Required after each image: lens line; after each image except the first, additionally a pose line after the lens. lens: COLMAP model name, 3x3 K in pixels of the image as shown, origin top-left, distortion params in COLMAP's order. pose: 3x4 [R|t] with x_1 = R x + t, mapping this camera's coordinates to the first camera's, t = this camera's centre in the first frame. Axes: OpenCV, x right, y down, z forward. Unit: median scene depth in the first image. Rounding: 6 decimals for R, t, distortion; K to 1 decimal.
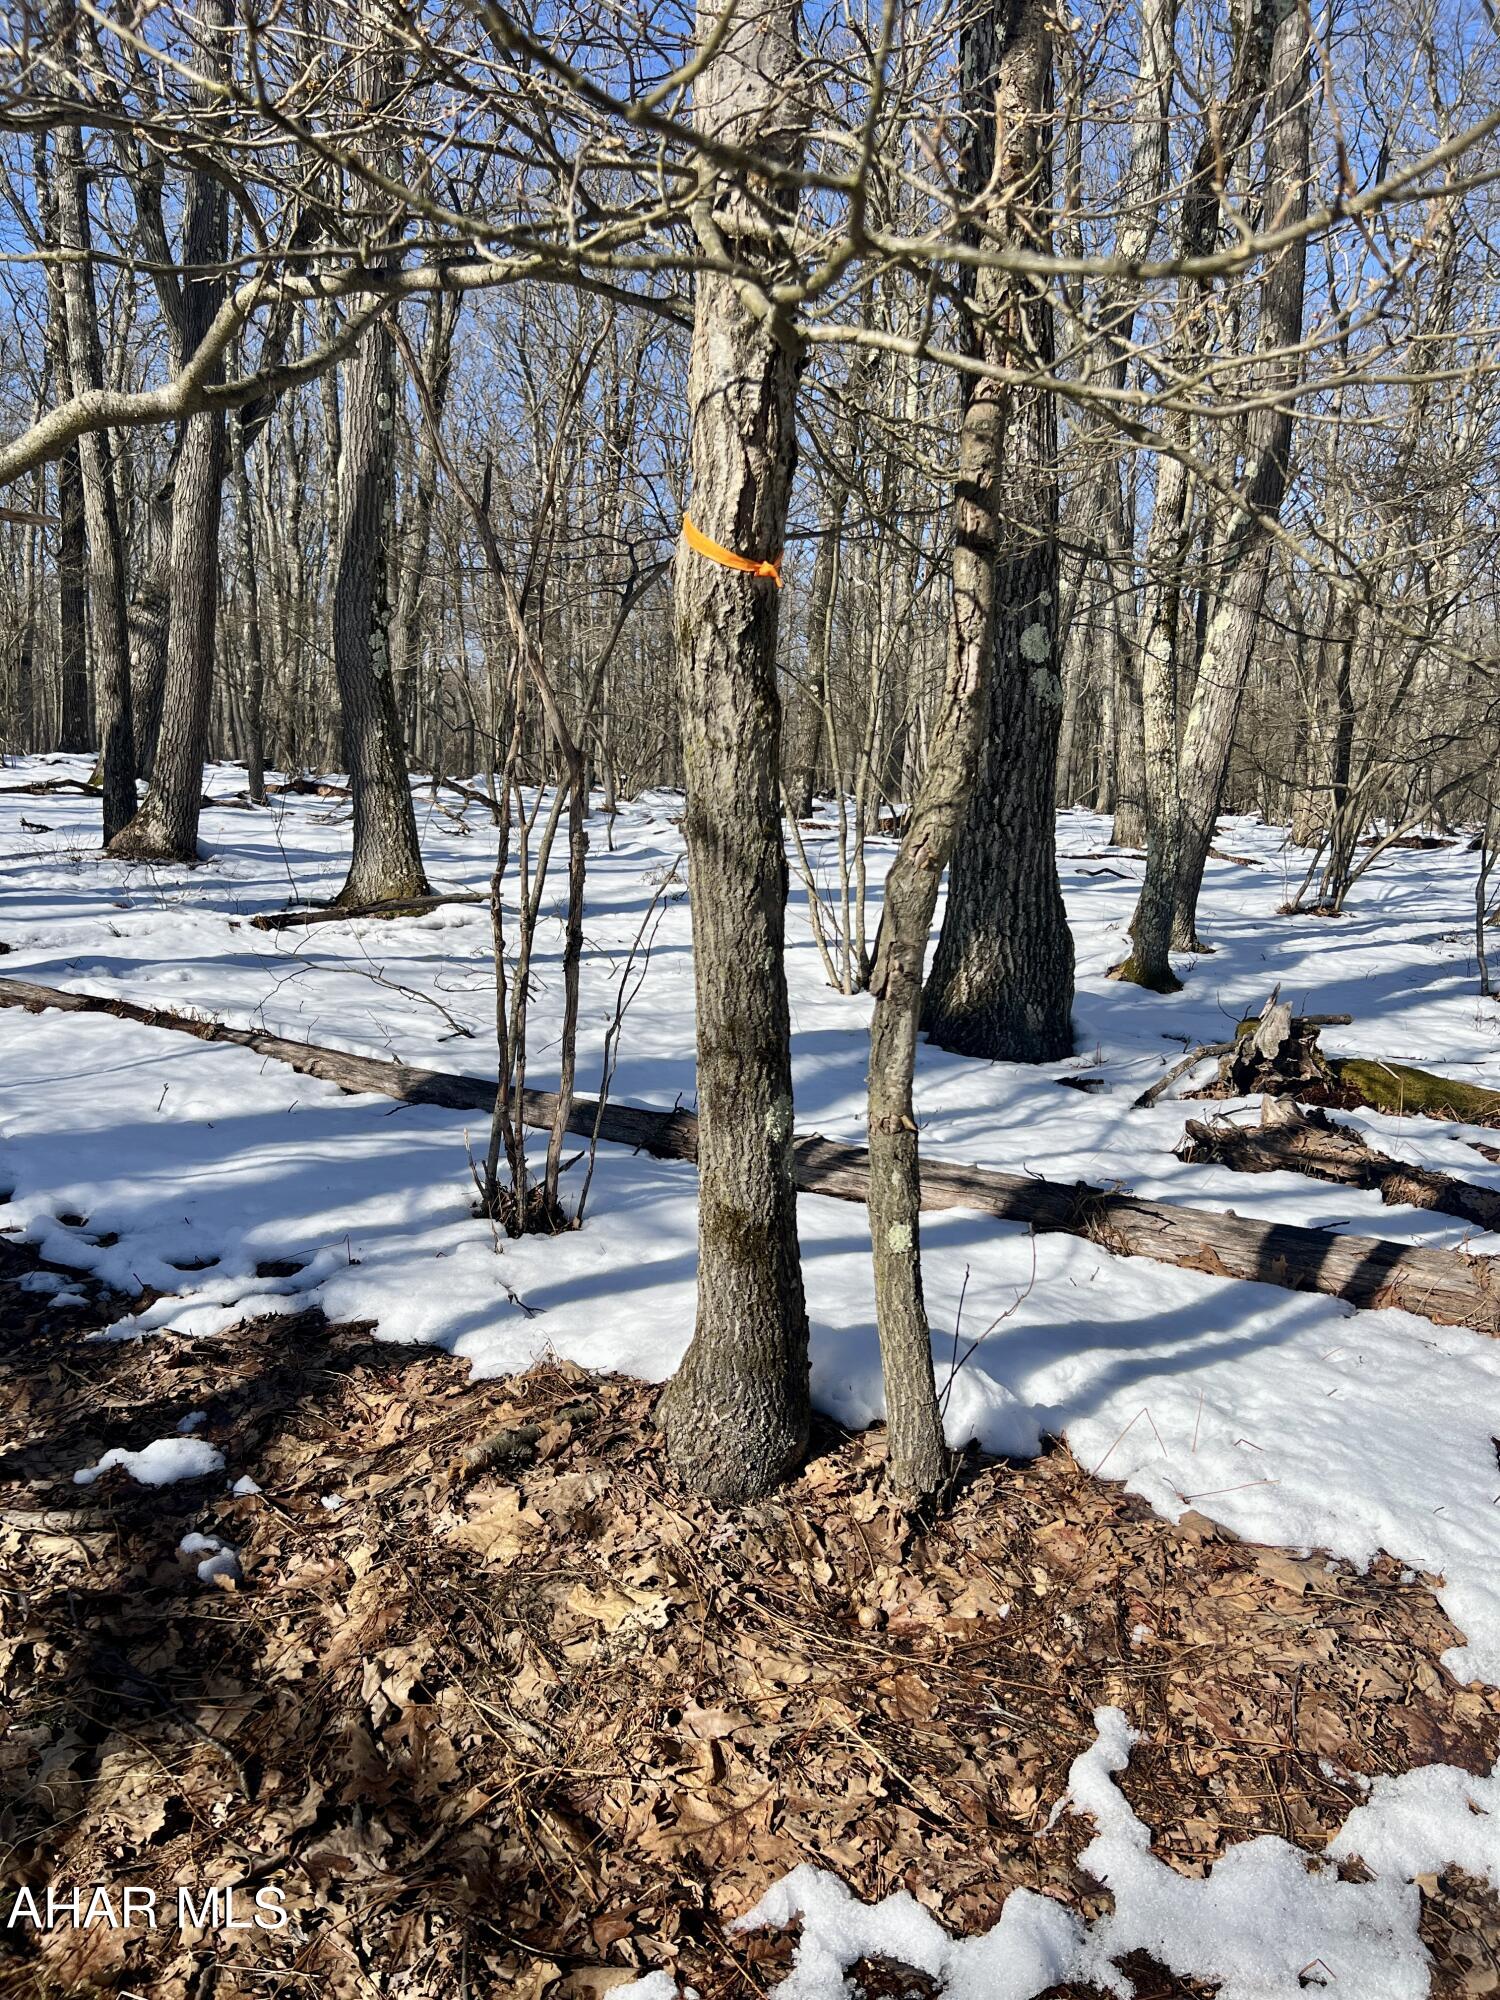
lens RADIAL K [[1489.1, 0, 746.6], [0, 1489.1, 1004.9], [0, 0, 1]] dist [0.051709, -0.052686]
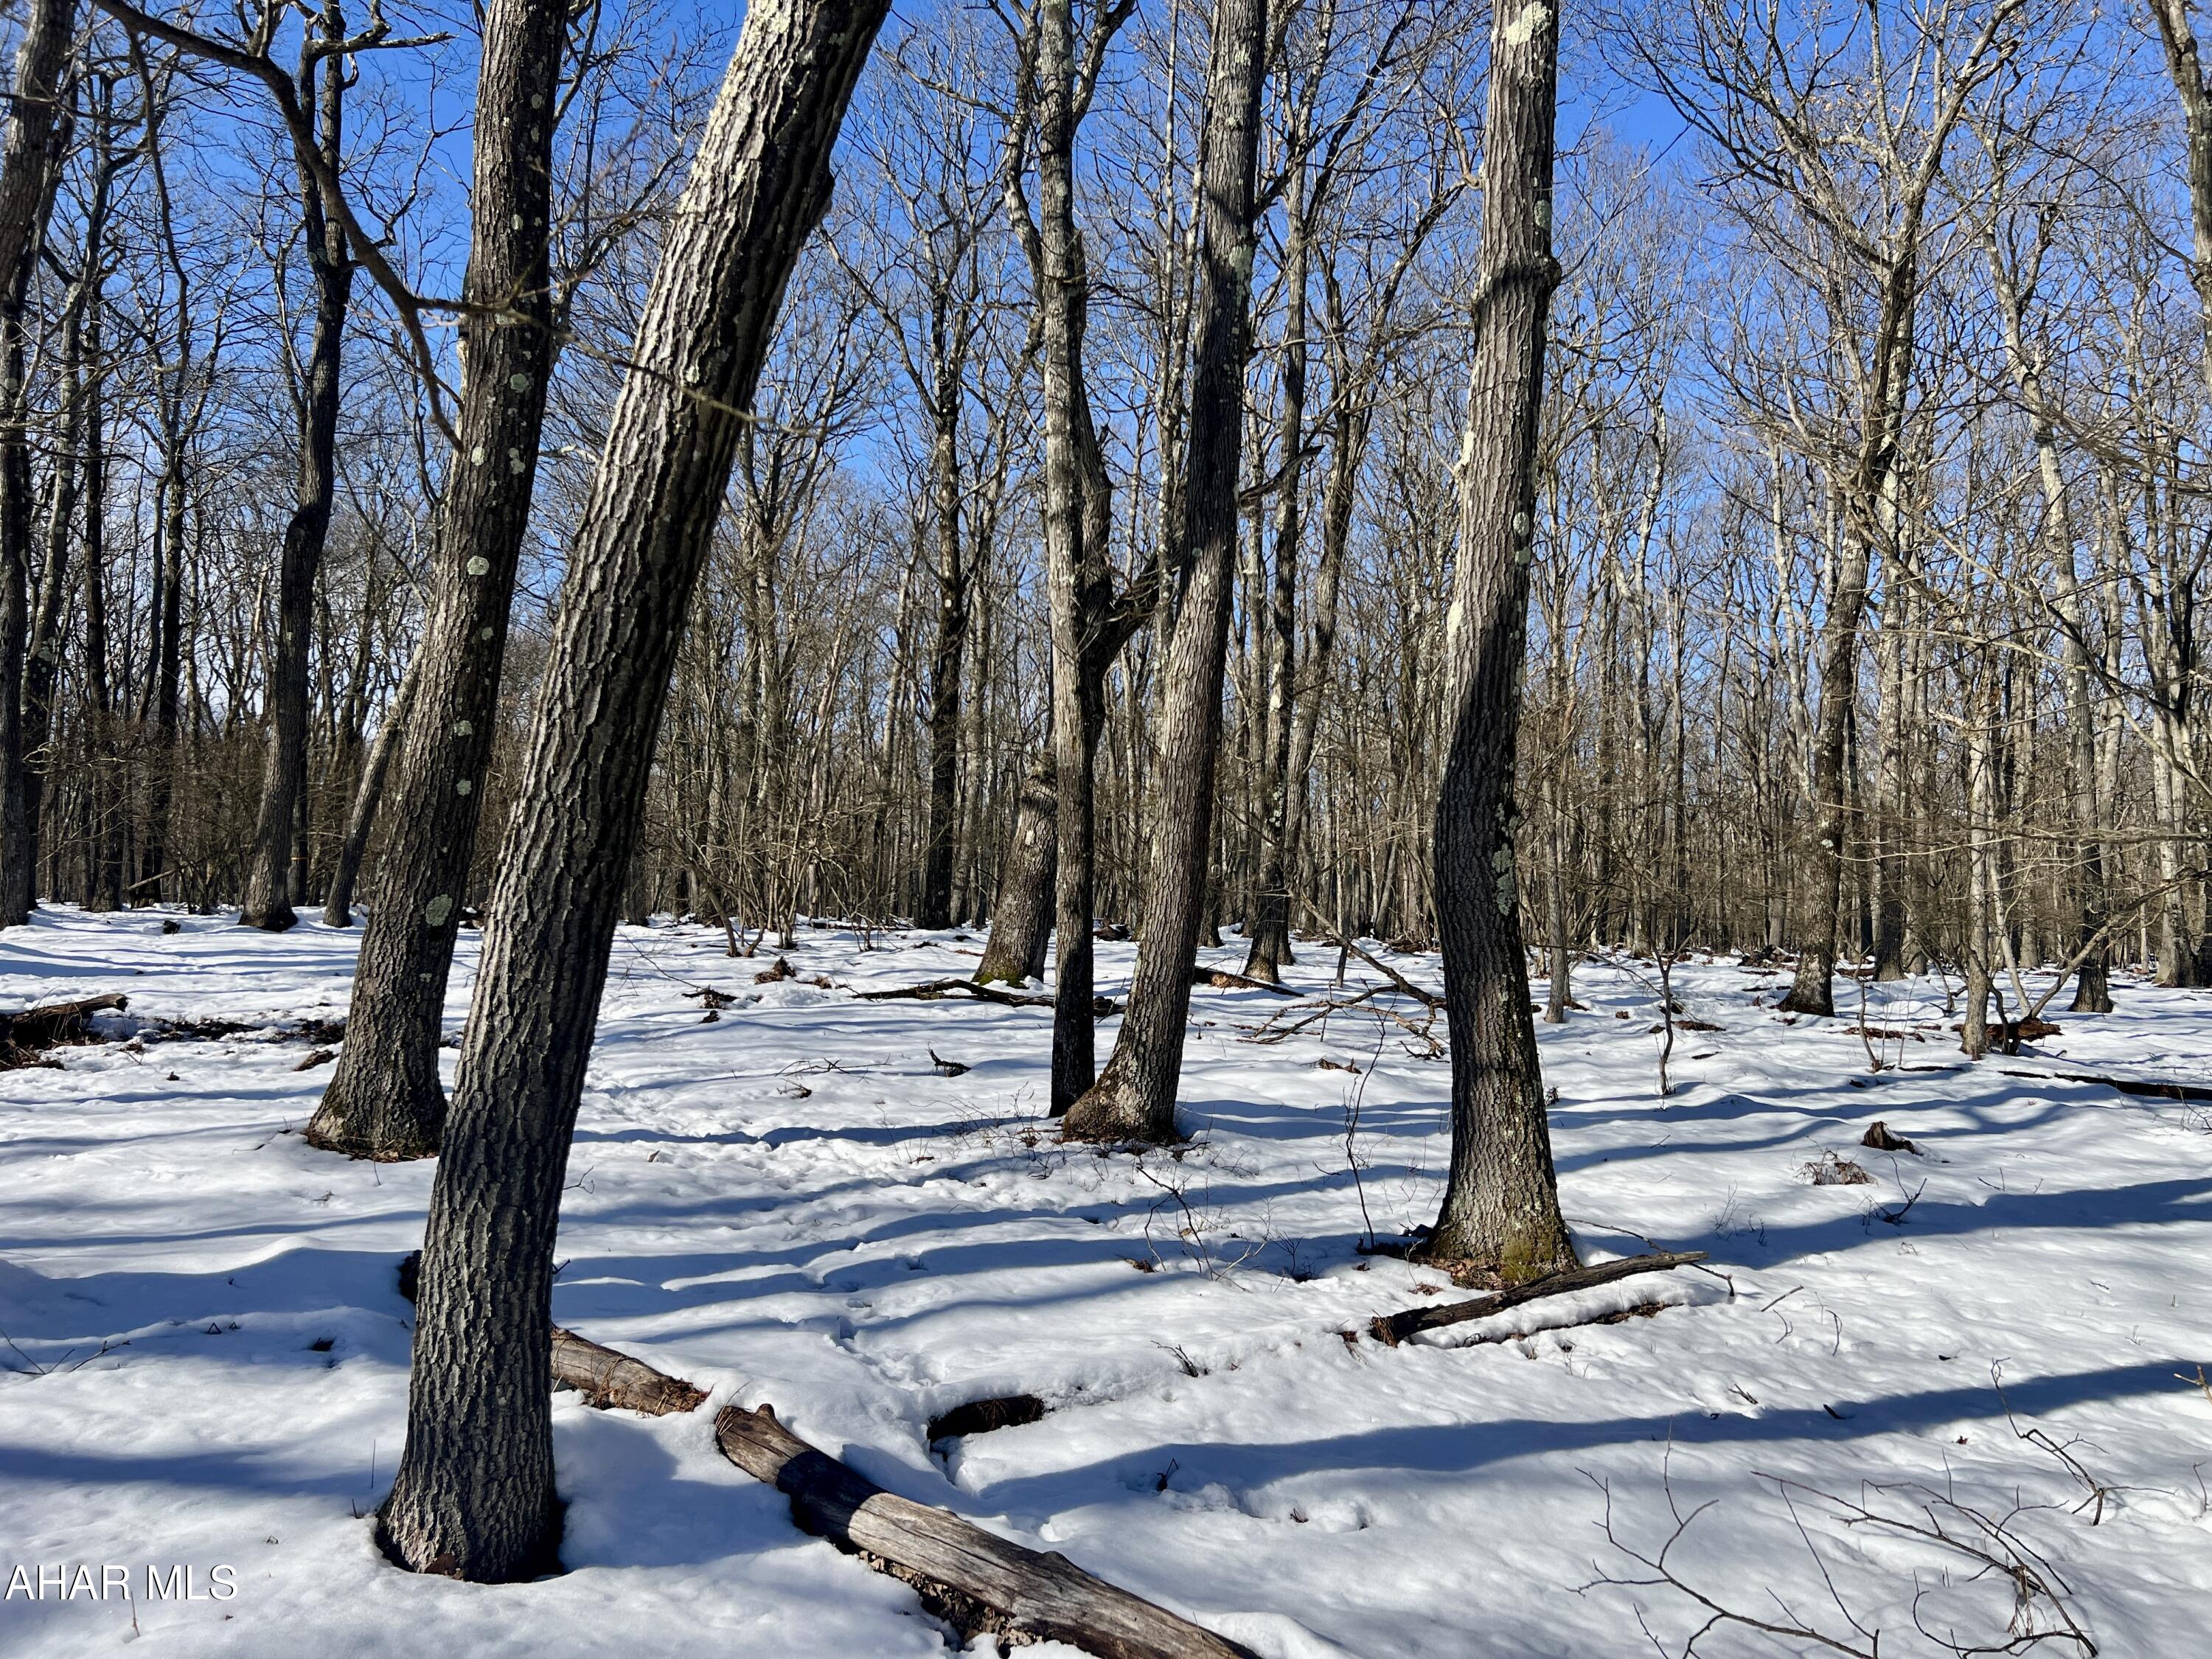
lens RADIAL K [[1647.0, 0, 1109.6], [0, 1647.0, 829.6], [0, 0, 1]] dist [0.051709, -0.052686]
pose [[0.959214, -0.024071, -0.281656, -0.168760], [-0.033828, 0.979434, -0.198909, -0.084183], [0.280651, 0.200324, 0.938672, 0.205687]]
